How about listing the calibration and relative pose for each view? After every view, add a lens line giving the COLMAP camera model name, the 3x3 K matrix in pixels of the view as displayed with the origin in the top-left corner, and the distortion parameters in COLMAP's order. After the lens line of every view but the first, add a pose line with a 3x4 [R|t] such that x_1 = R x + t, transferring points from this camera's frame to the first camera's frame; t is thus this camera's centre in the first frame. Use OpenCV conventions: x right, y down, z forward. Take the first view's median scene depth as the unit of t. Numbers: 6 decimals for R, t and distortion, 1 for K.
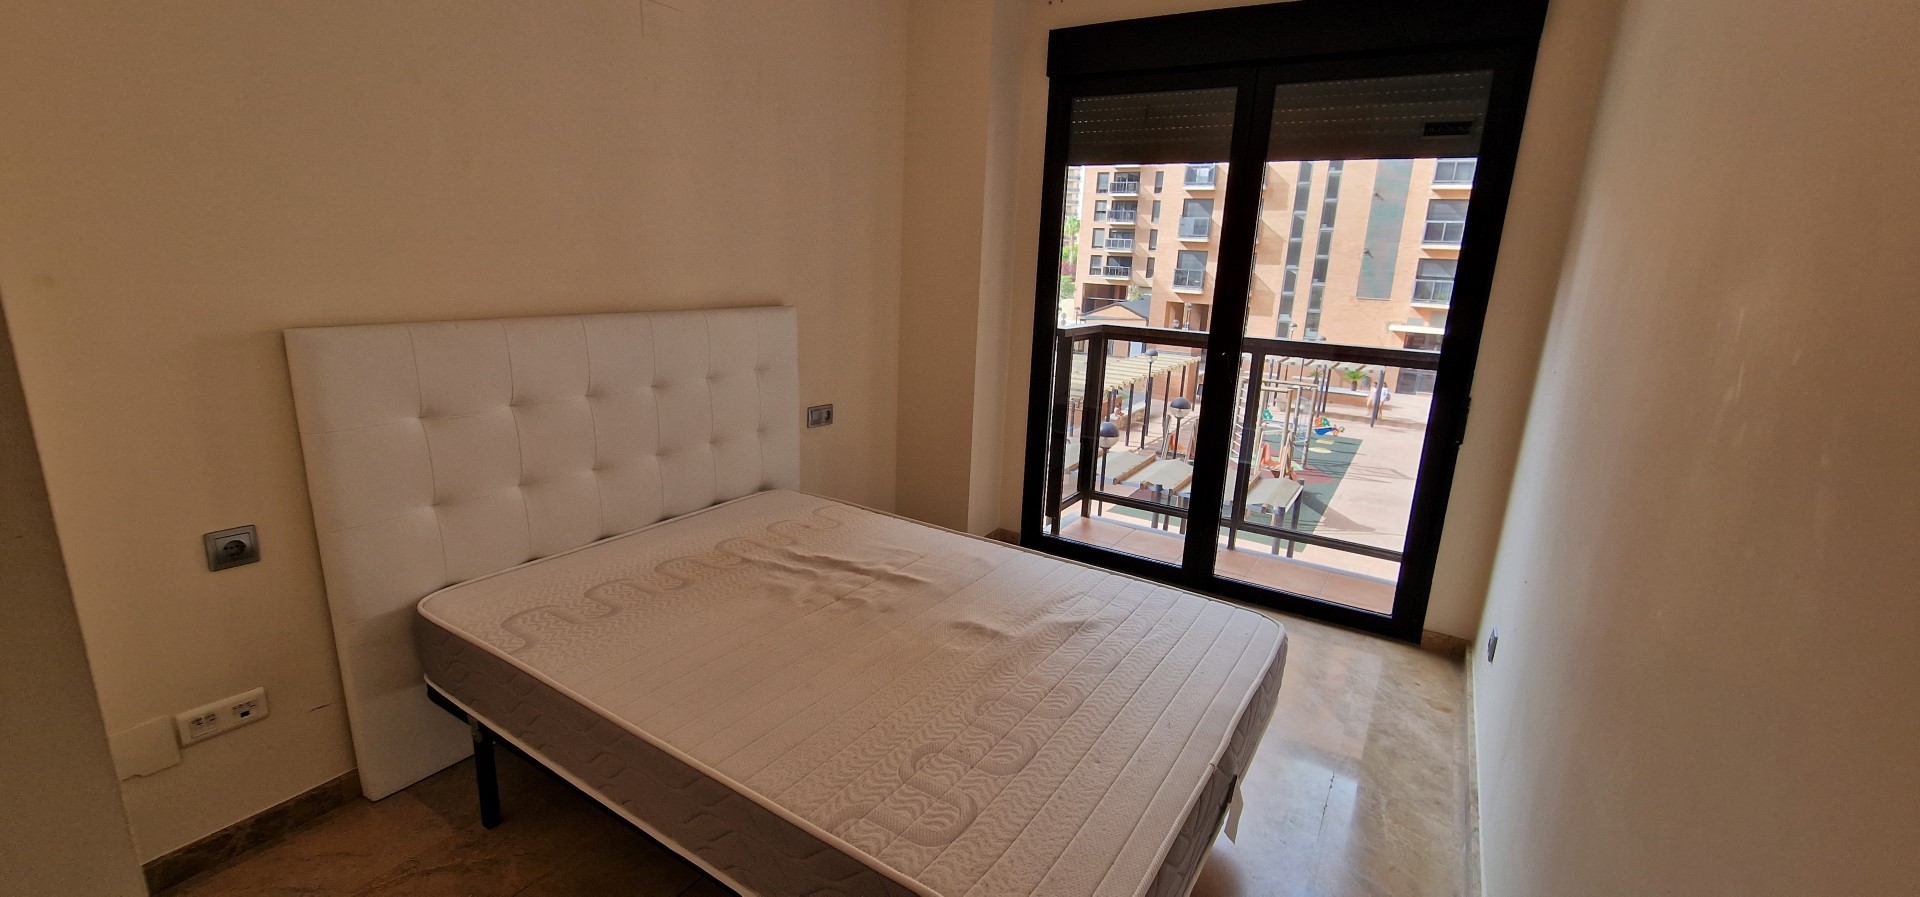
lens RADIAL K [[788.3, 0, 955.3], [0, 788.3, 451.2], [0, 0, 1]] dist [0.003546, -0.002981]
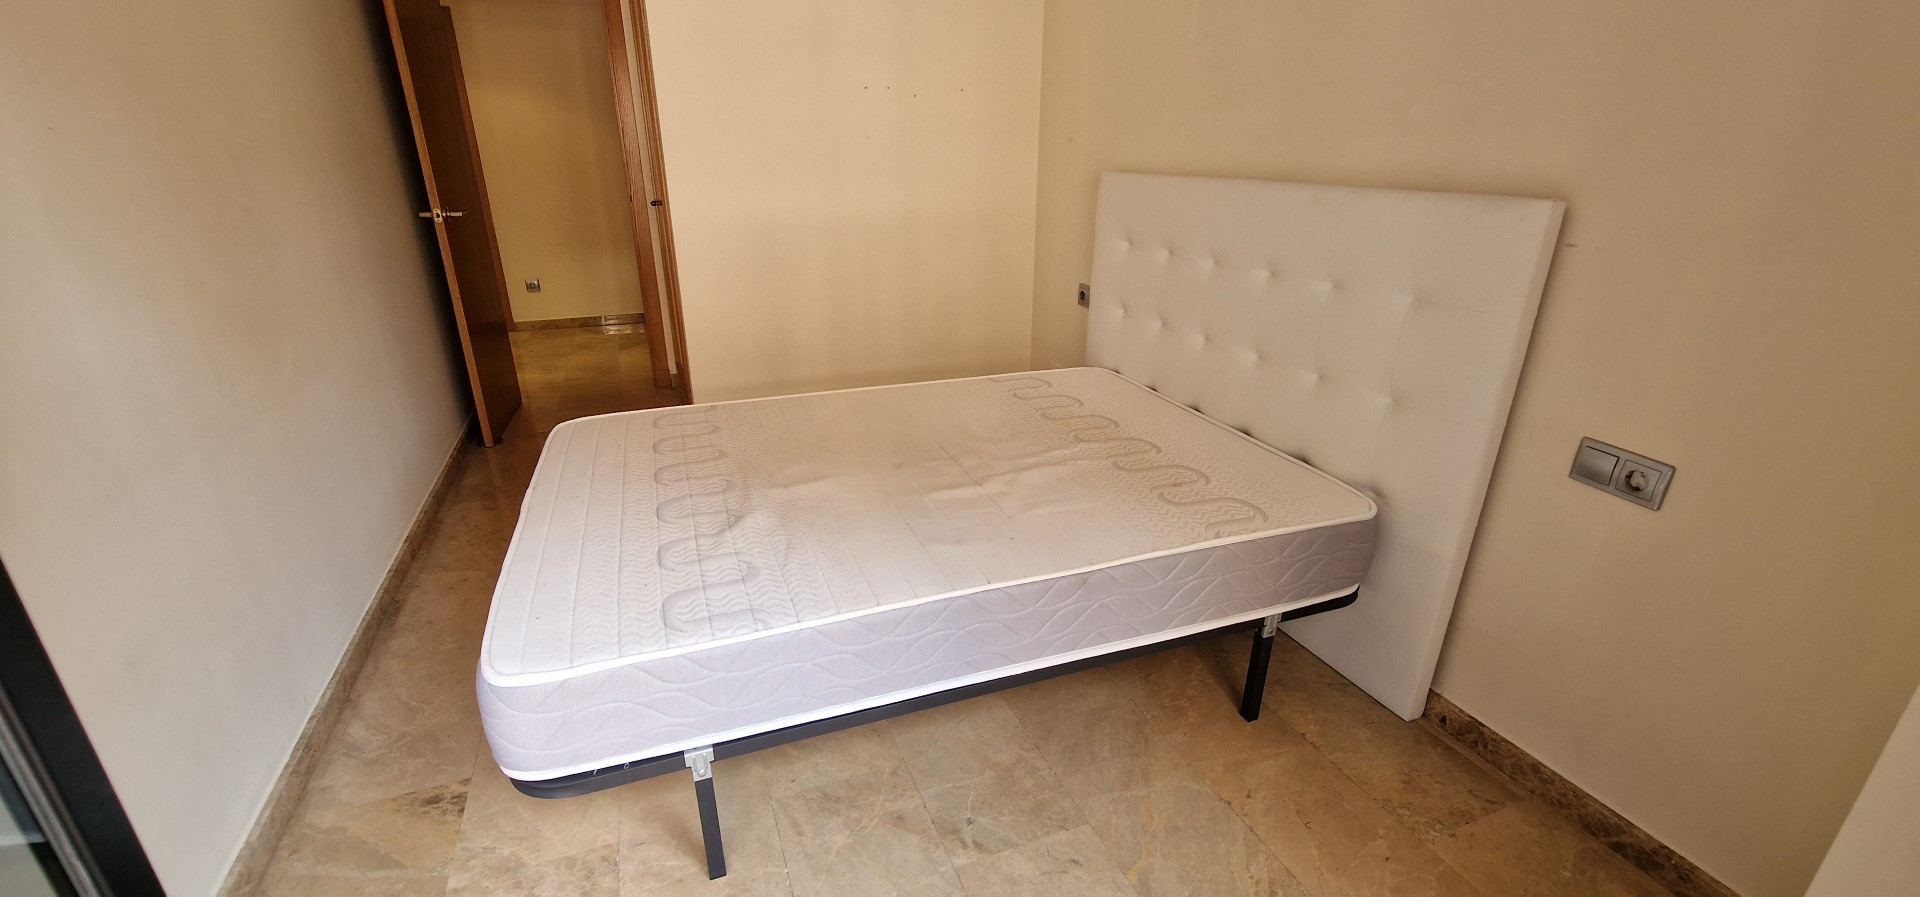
lens RADIAL K [[788.3, 0, 955.3], [0, 788.3, 451.2], [0, 0, 1]] dist [0.003546, -0.002981]
pose [[-0.597001, 0.258351, -0.759503, 0.636289], [-0.214723, 0.860728, 0.461564, -0.296885], [0.772971, 0.438637, -0.458381, 1.523428]]
